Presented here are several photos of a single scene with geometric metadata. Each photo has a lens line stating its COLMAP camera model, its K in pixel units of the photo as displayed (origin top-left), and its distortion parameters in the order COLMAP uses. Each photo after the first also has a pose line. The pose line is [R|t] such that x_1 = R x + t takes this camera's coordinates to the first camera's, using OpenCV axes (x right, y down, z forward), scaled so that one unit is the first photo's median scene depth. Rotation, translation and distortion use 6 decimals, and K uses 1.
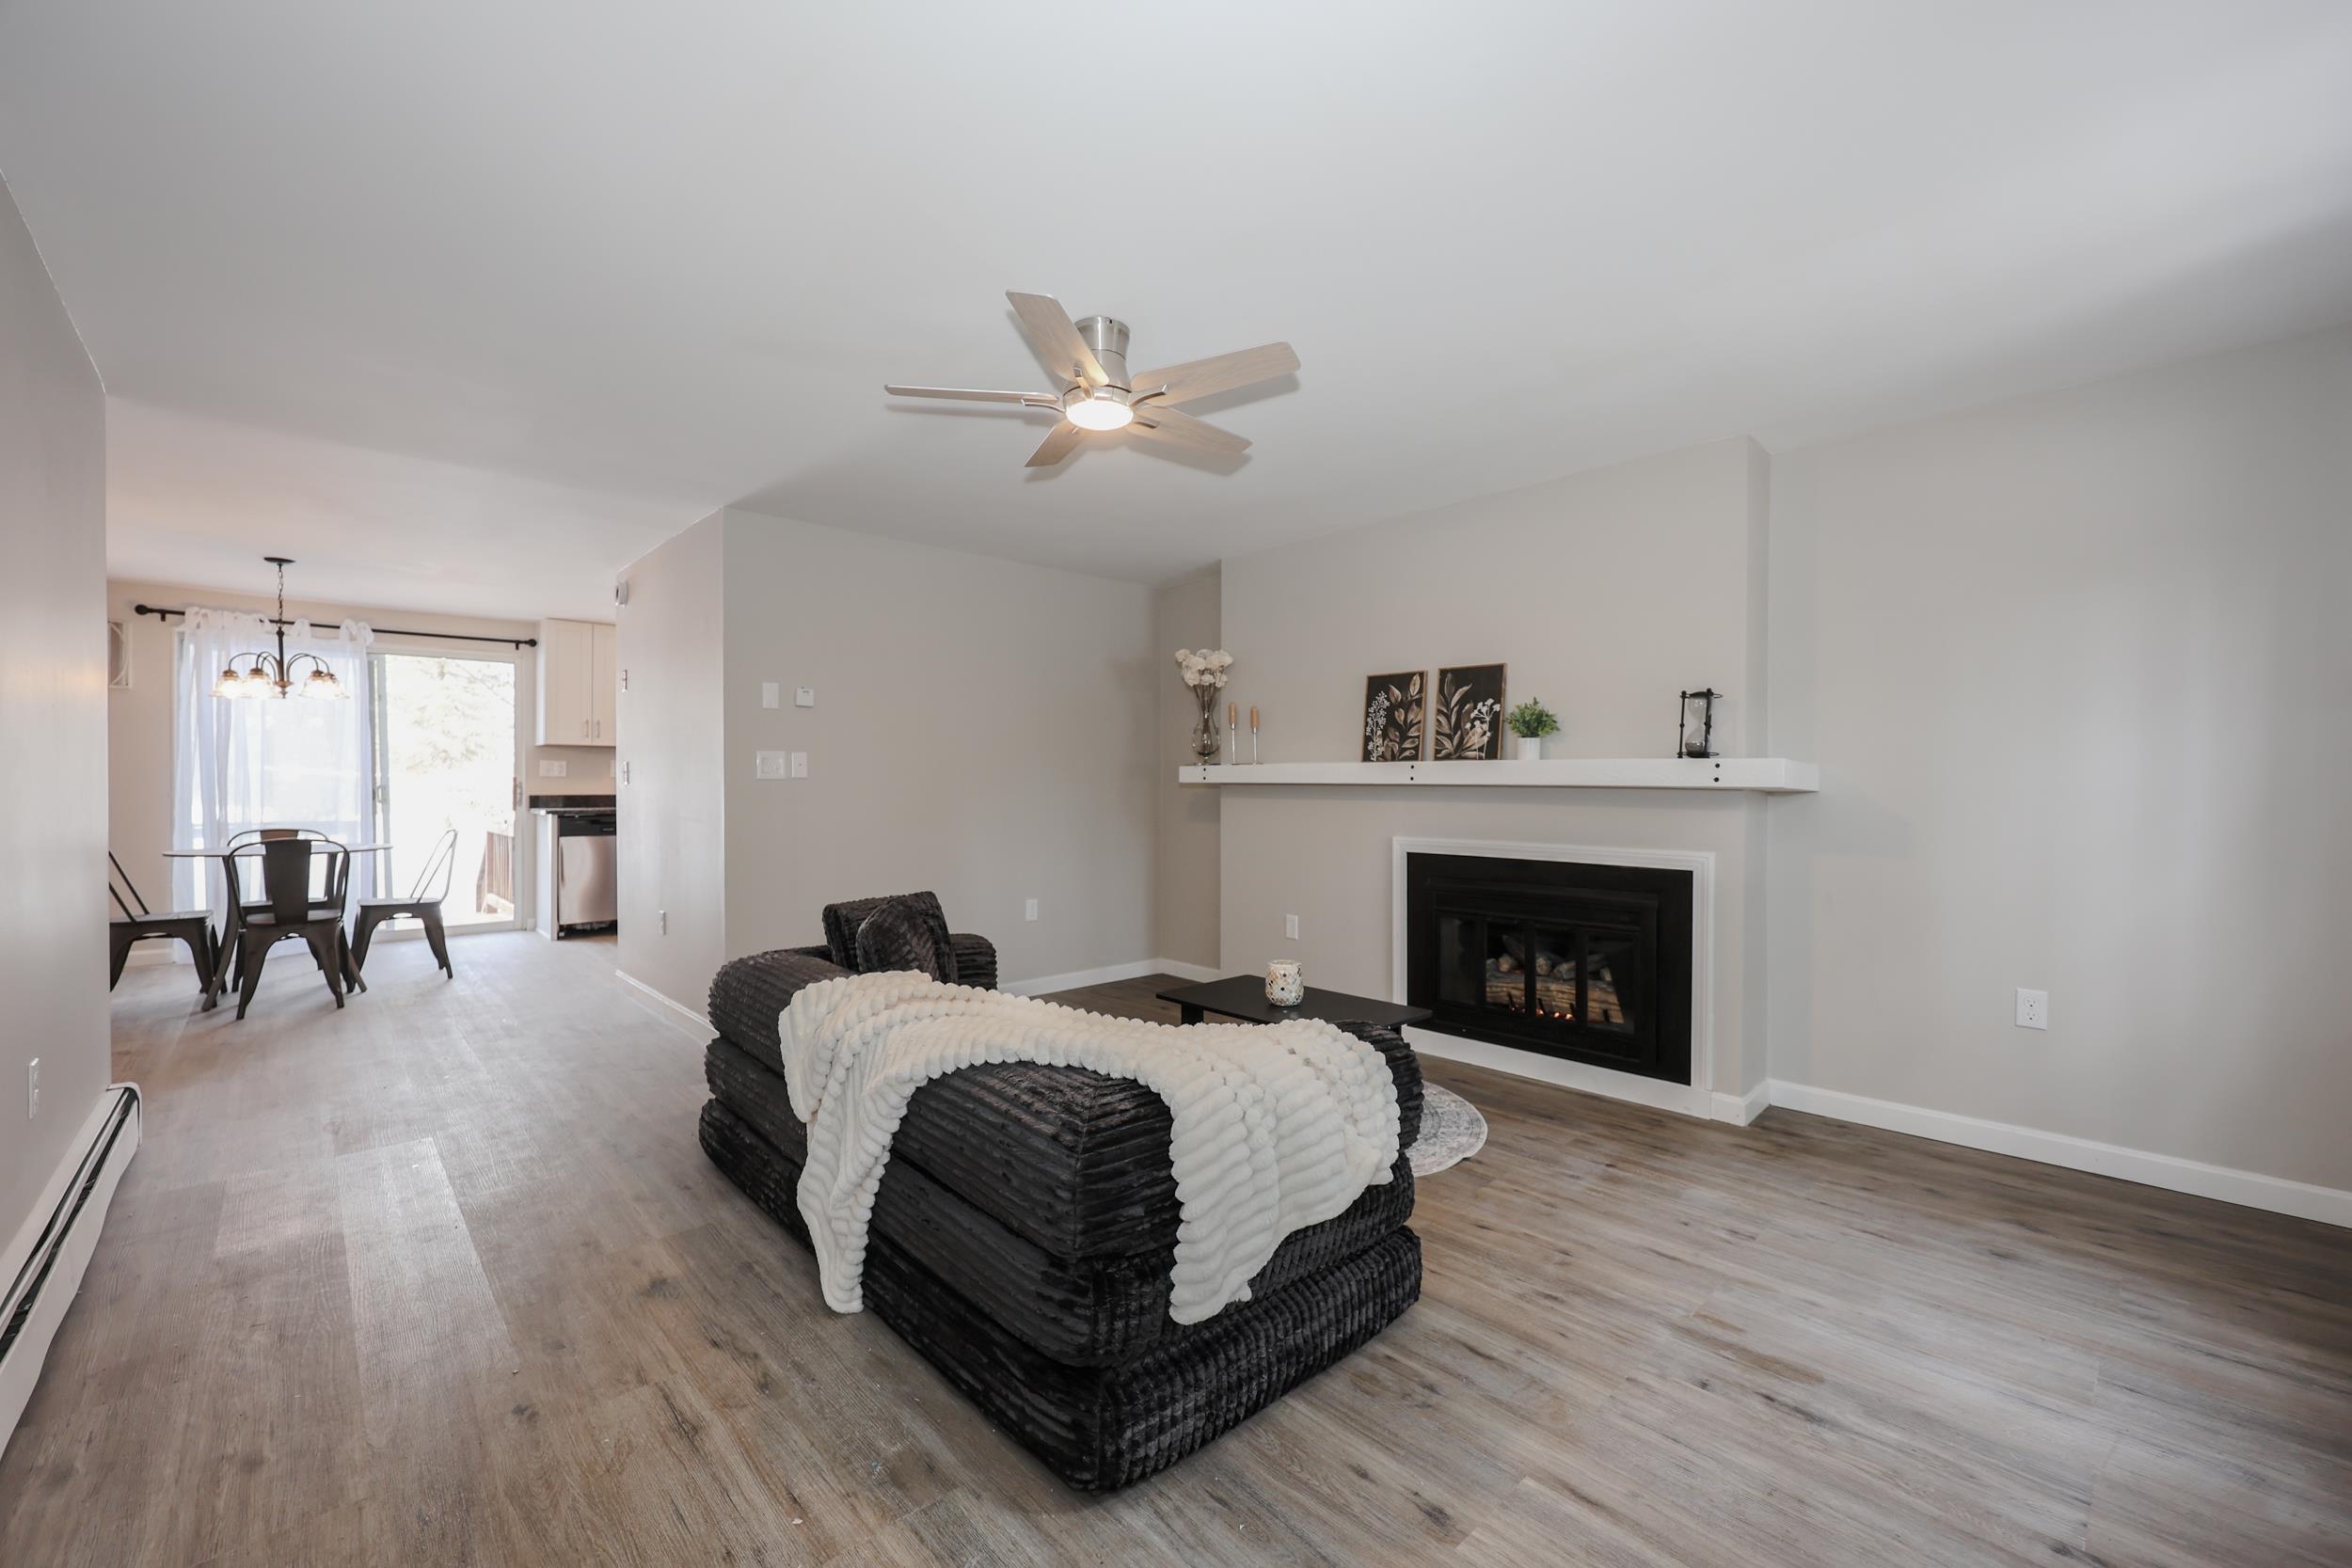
lens RADIAL K [[949.3, 0, 1161.9], [0, 949.3, 794.0], [0, 0, 1]] dist [0.004373, -0.000914]
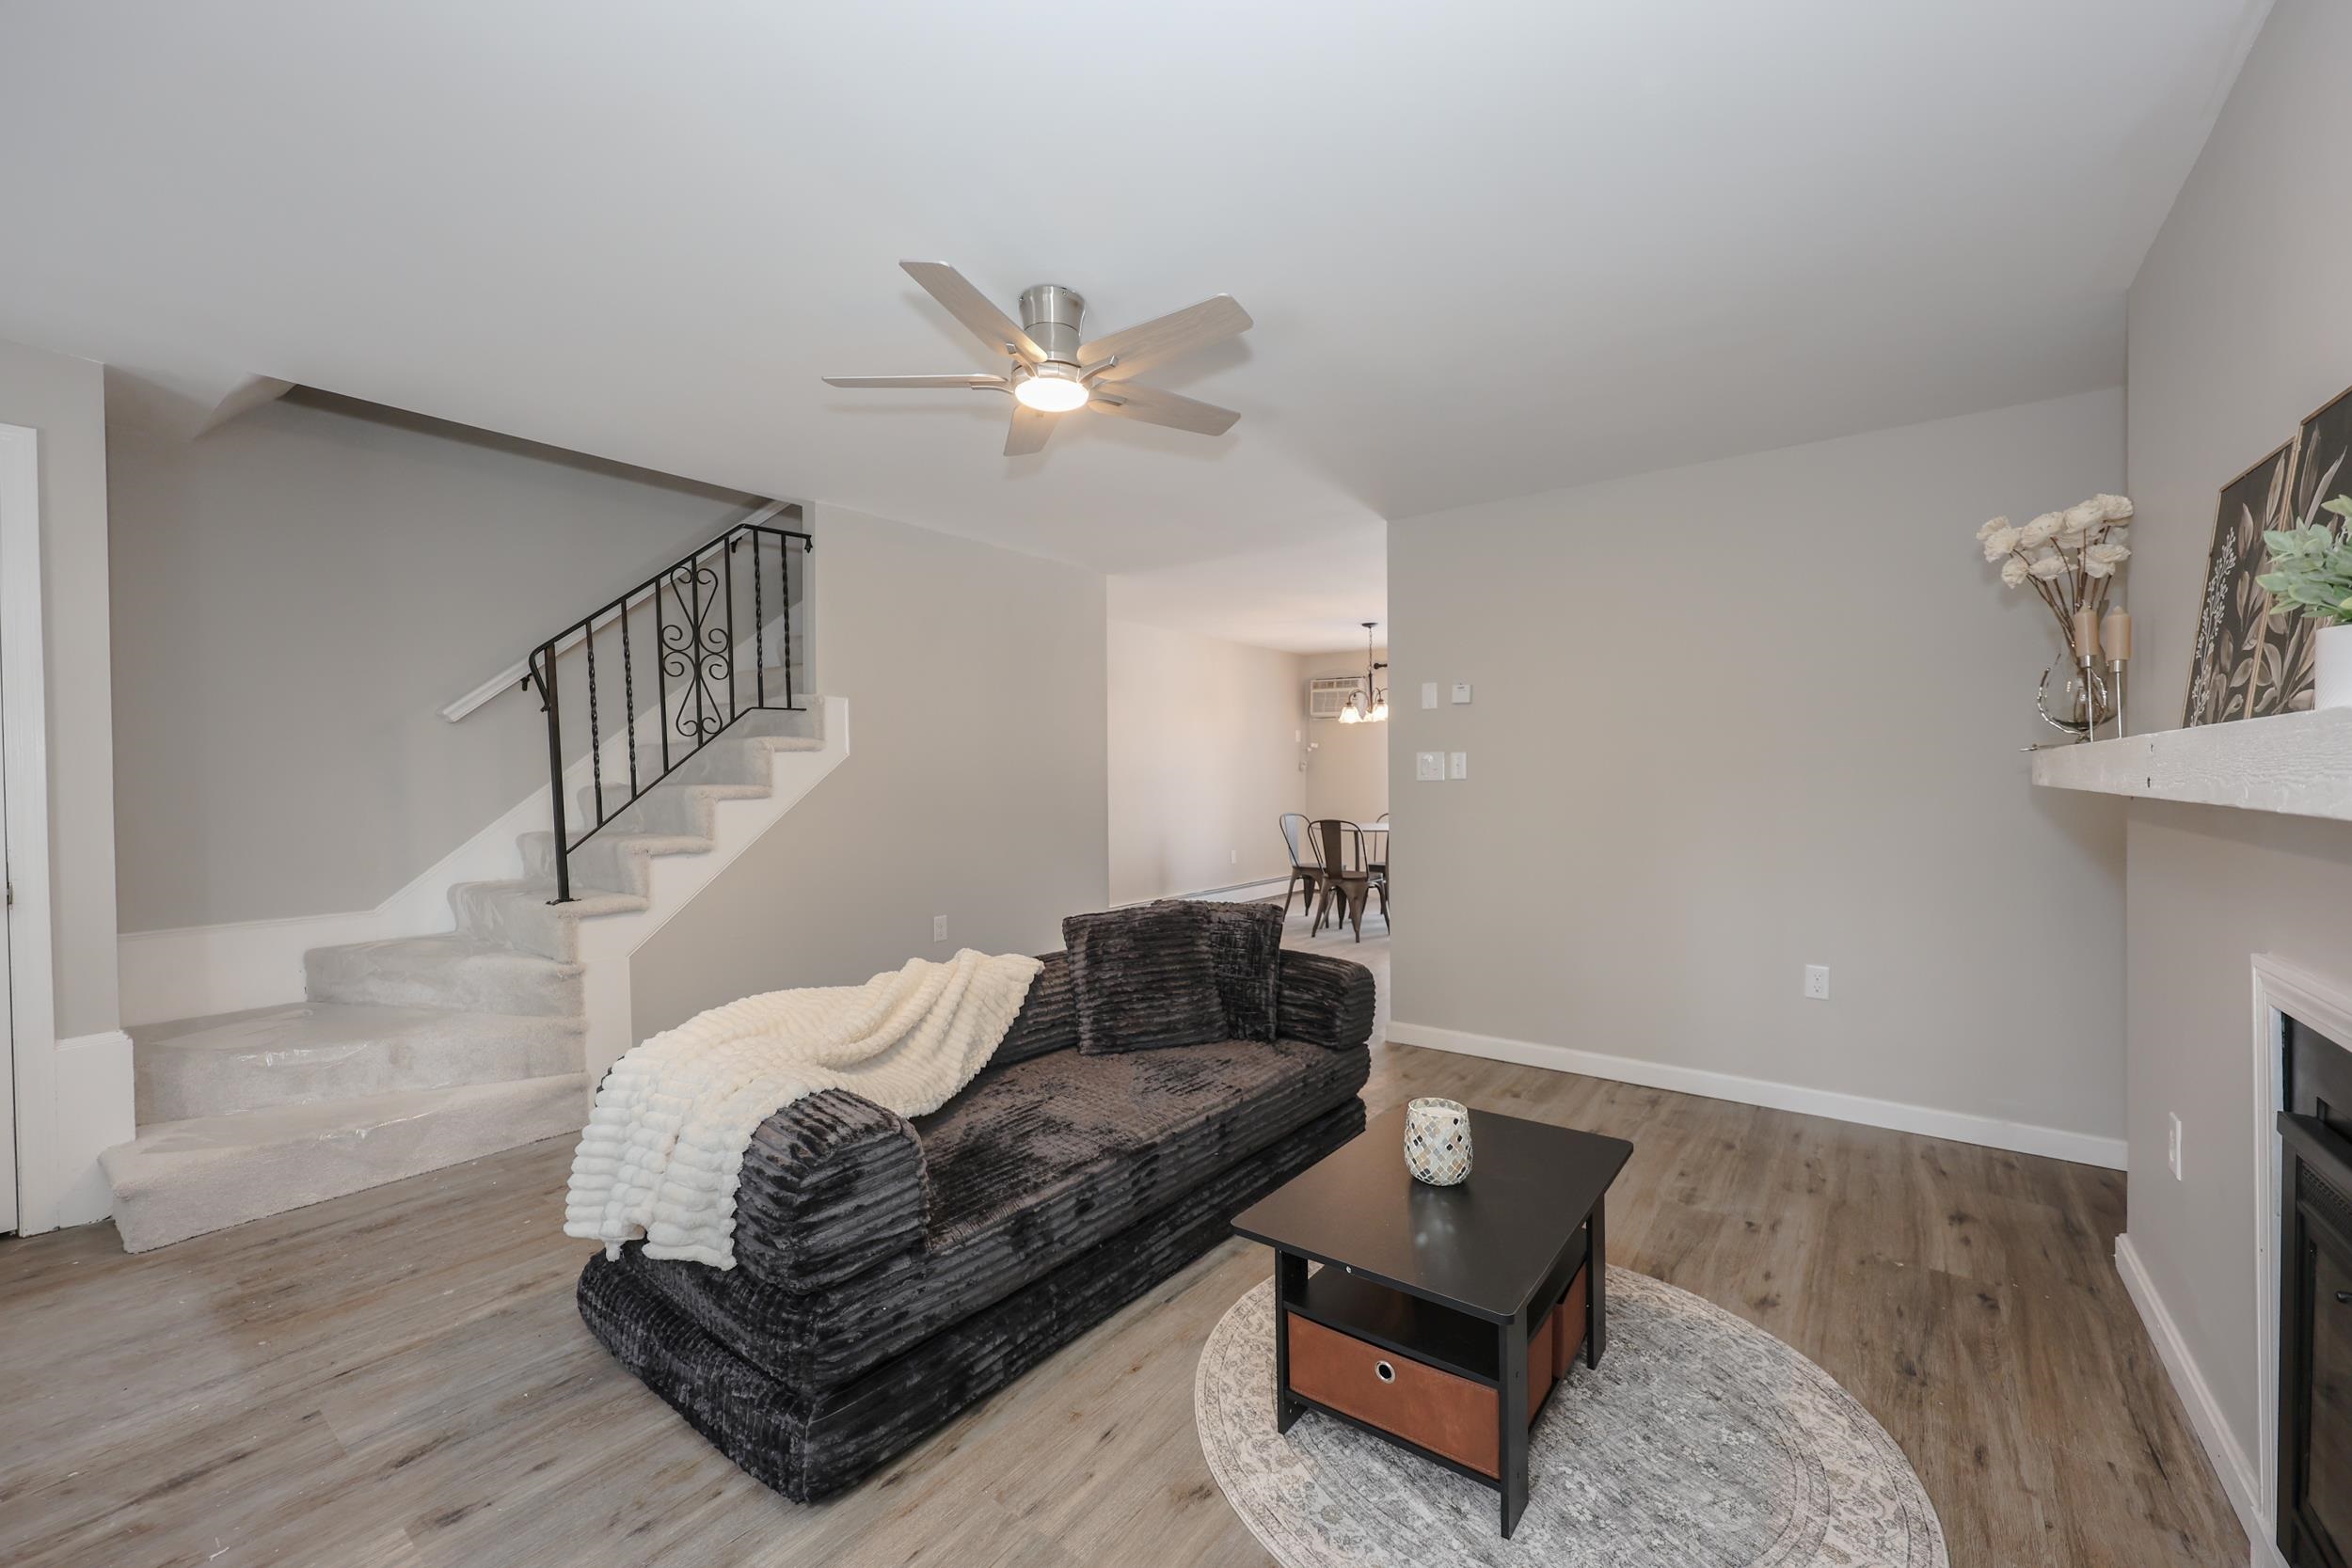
lens RADIAL K [[949.3, 0, 1187.7], [0, 949.3, 799.4], [0, 0, 1]] dist [0.004373, -0.000914]
pose [[0.175539, 0.021275, -0.984243, 0.537892], [-0.002771, 0.999773, 0.021116, -0.016776], [0.984469, -0.000980, 0.175558, 0.604301]]
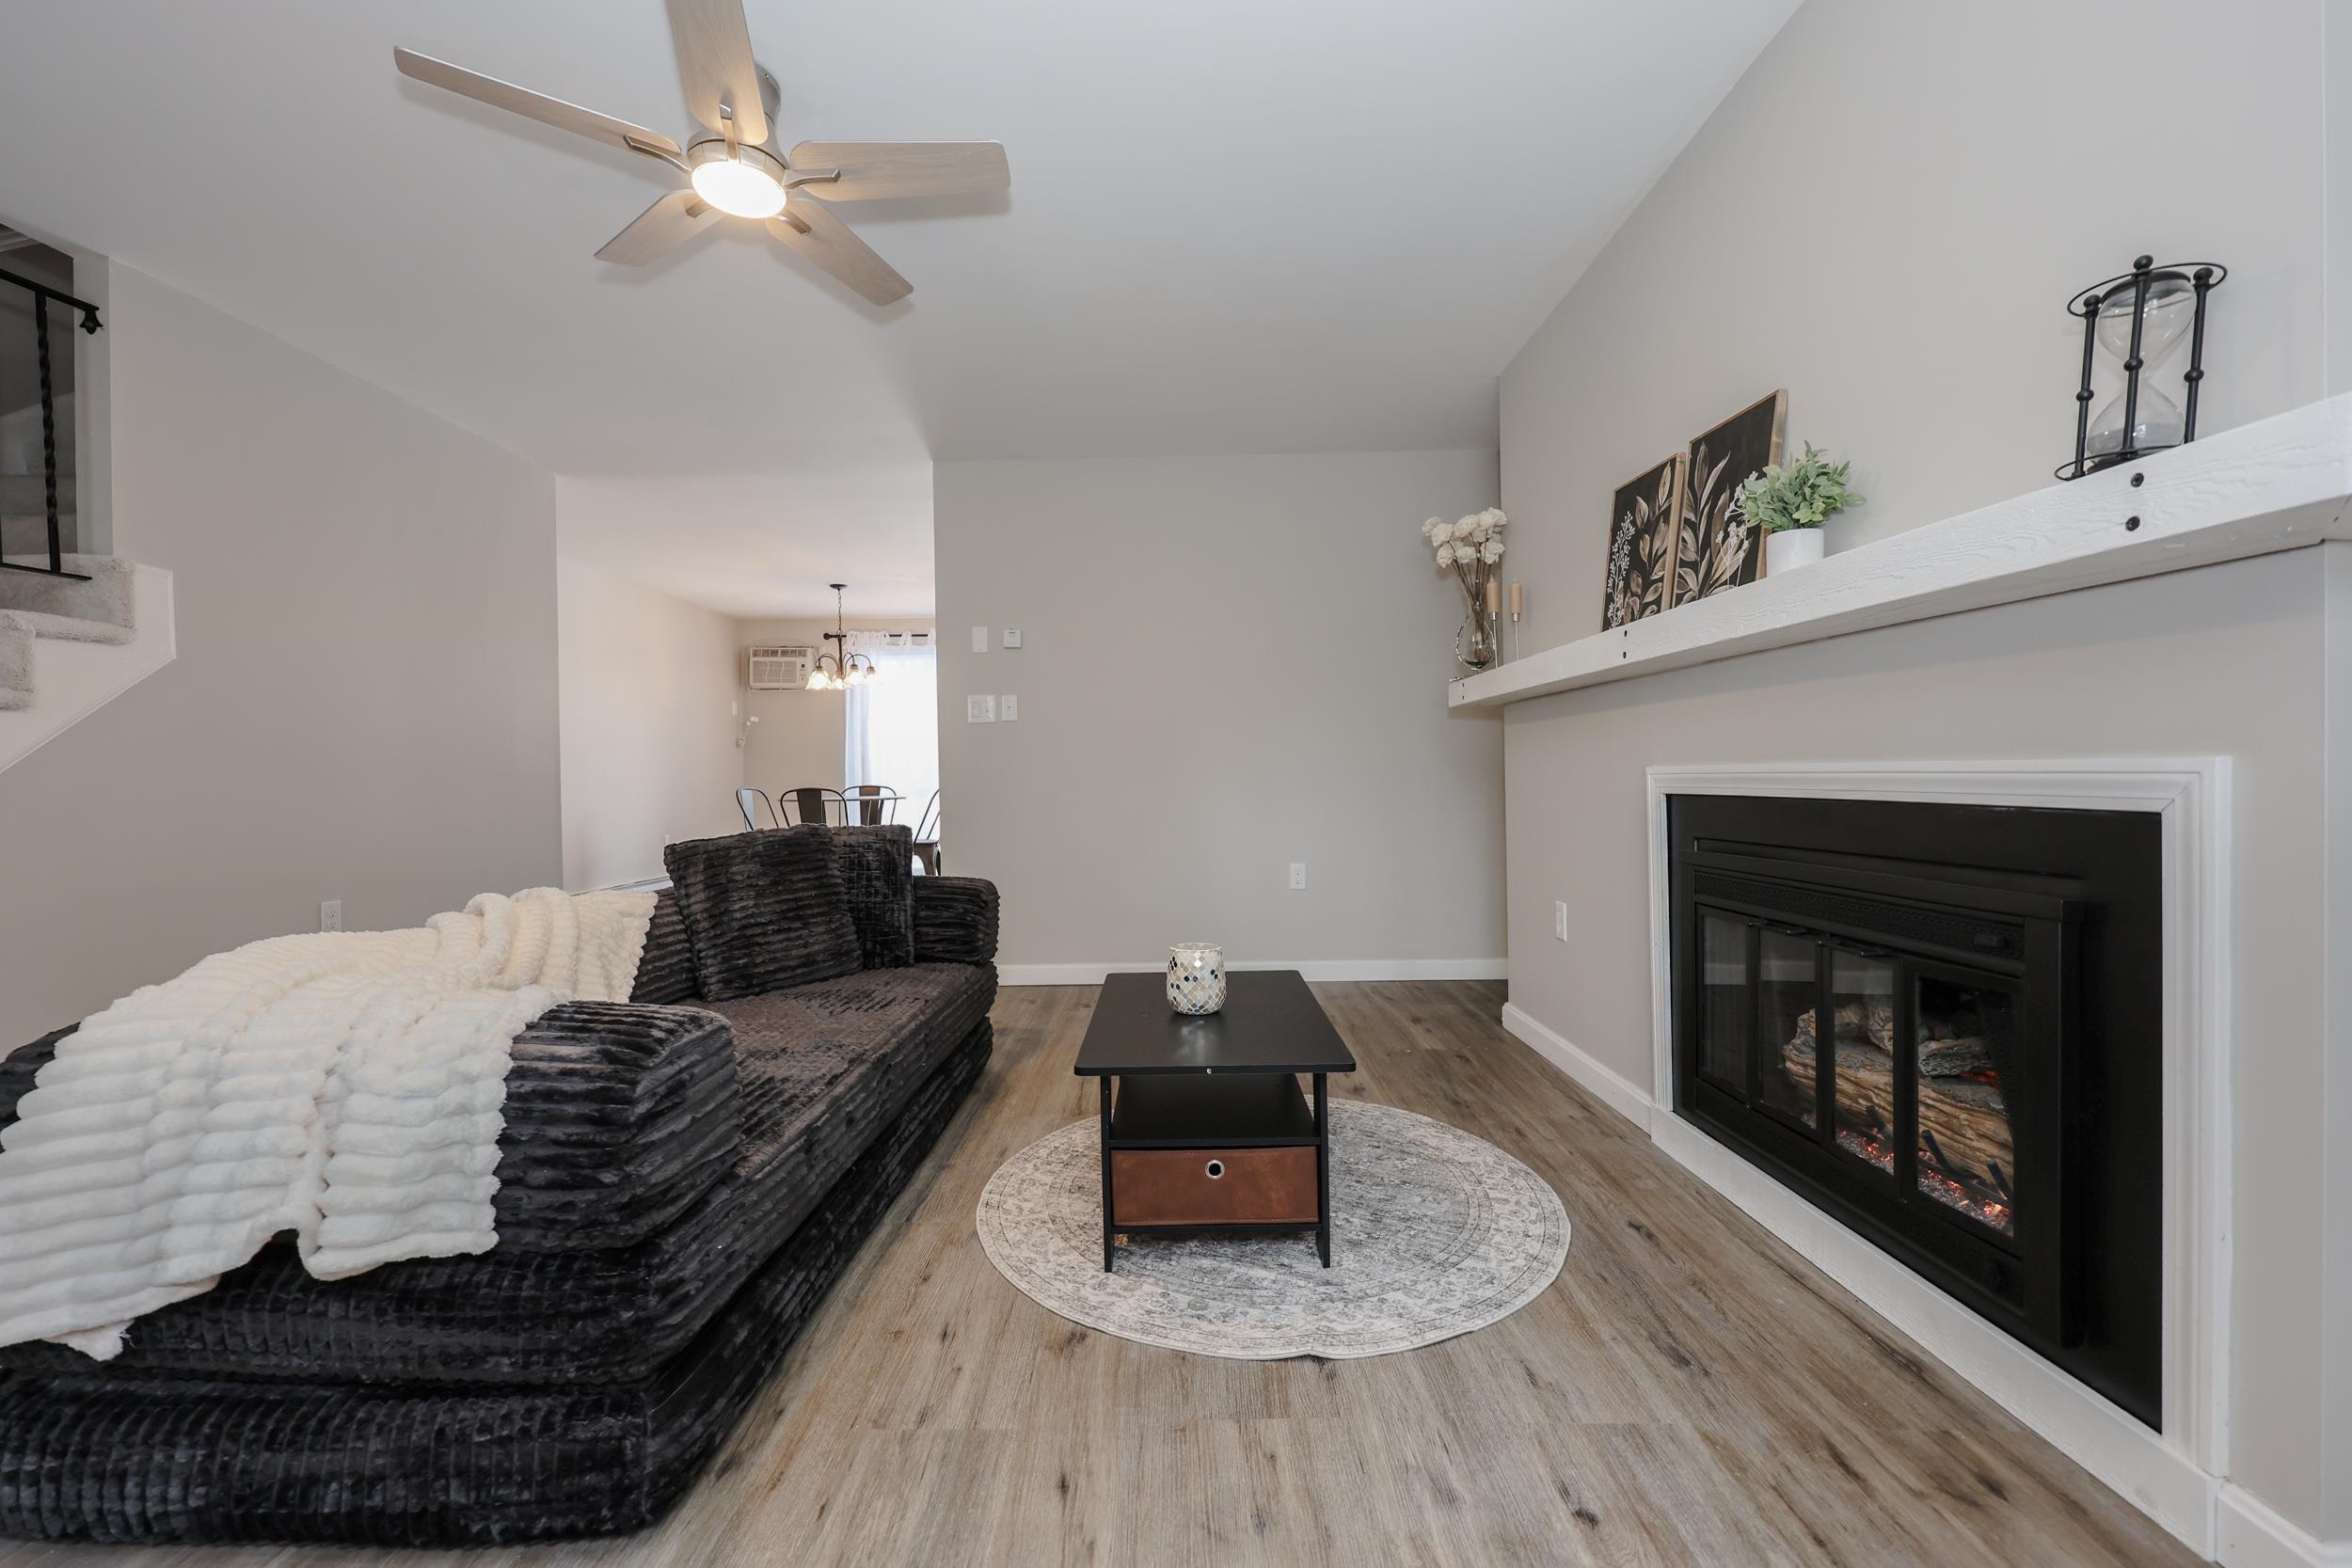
lens RADIAL K [[949.3, 0, 1176.3], [0, 949.3, 792.8], [0, 0, 1]] dist [0.004373, -0.000914]
pose [[0.725309, -0.002855, -0.688418, 0.452484], [0.011824, 0.999896, 0.008311, 0.055245], [0.688322, -0.014167, 0.725267, 0.426967]]
